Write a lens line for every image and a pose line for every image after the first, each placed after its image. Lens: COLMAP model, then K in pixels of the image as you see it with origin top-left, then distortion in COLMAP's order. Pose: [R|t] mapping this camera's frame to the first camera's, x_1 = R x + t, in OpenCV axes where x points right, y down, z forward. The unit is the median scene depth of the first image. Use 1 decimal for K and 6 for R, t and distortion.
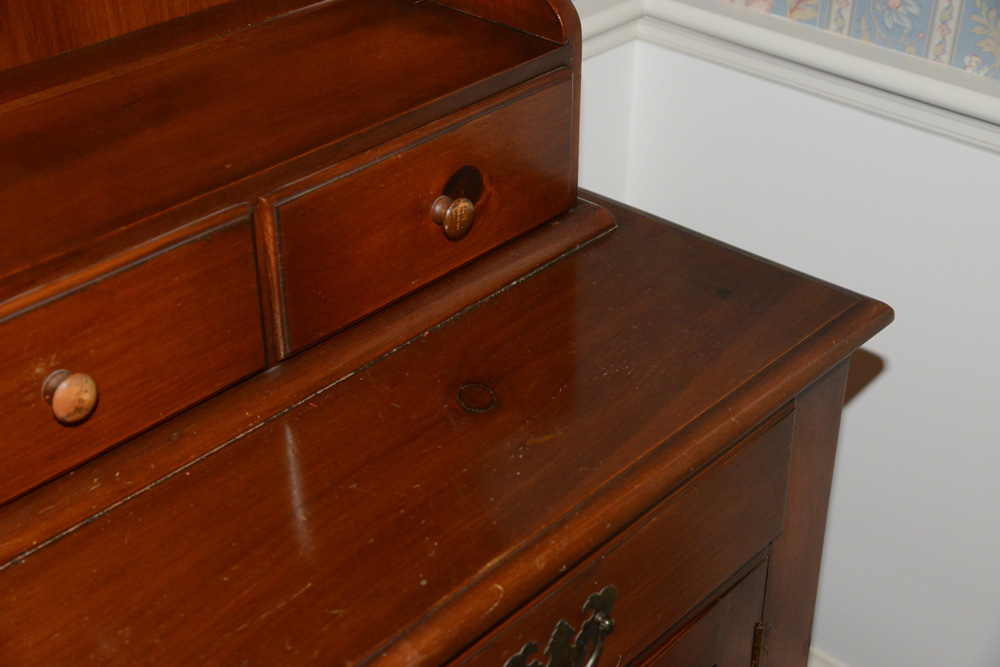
lens RADIAL K [[1495.9, 0, 501.0], [0, 1495.9, 353.7], [0, 0, 1]] dist [0.032898, 0.197680]
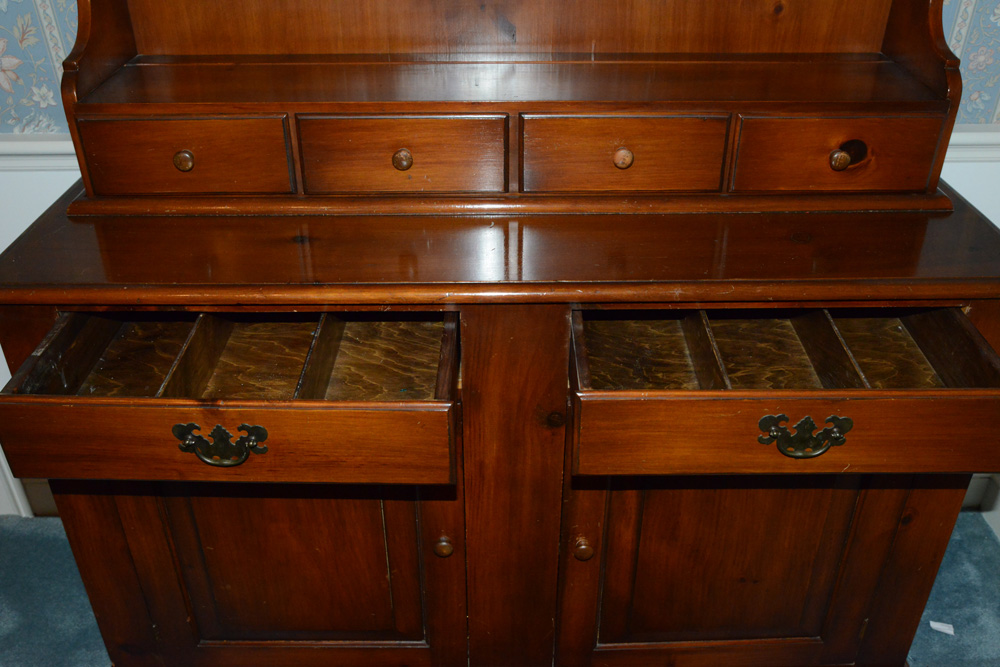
lens RADIAL K [[909.2, 0, 500.0], [0, 909.2, 333.5], [0, 0, 1]] dist [-0.073630, 0.140594]
pose [[0.674379, 0.384548, -0.630346, 0.522170], [-0.395040, 0.909133, 0.131989, 0.144153], [0.623824, 0.160002, 0.765012, -0.192674]]
